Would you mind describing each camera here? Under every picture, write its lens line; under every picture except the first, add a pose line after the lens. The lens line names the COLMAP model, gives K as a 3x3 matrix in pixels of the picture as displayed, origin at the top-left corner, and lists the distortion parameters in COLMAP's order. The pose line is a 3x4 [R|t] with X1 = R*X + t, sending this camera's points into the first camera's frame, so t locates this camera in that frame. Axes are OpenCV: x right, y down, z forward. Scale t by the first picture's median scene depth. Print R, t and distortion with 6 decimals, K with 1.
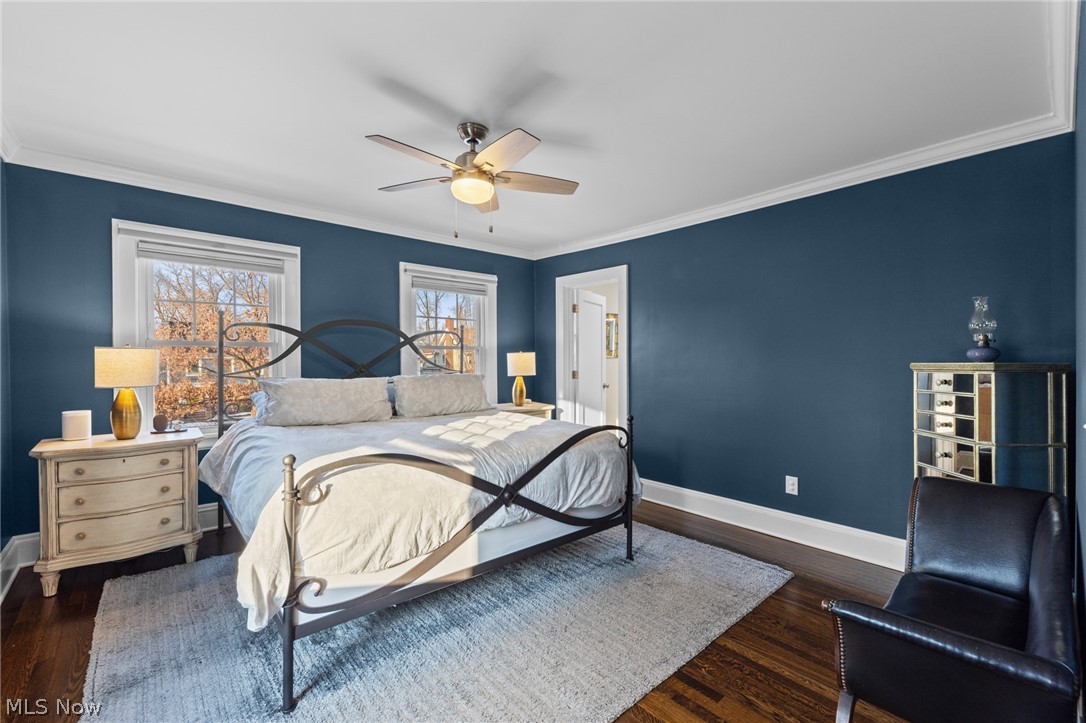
lens RADIAL K [[457.3, 0, 544.9], [0, 457.3, 361.5], [0, 0, 1]] dist [0.000737, 0.000110]
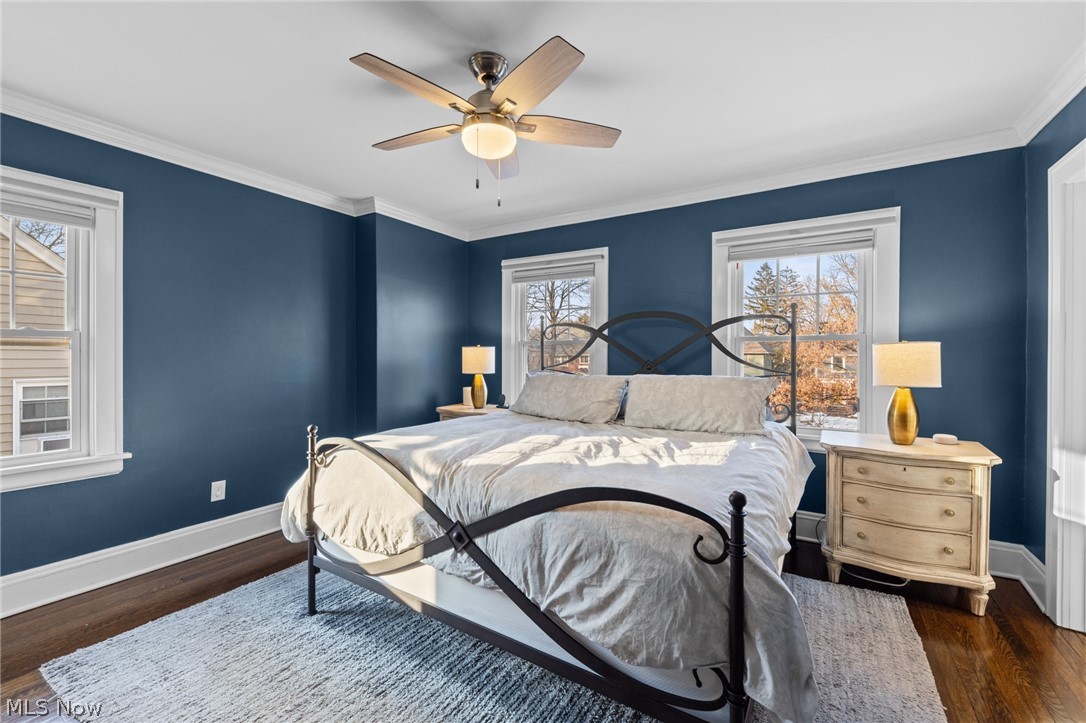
lens RADIAL K [[457.3, 0, 545.6], [0, 457.3, 358.7], [0, 0, 1]] dist [0.000737, 0.000110]
pose [[0.289074, 0.006406, -0.957285, 0.516442], [-0.006682, 0.999967, 0.004673, -0.000828], [0.957284, 0.005046, 0.289107, 0.709238]]
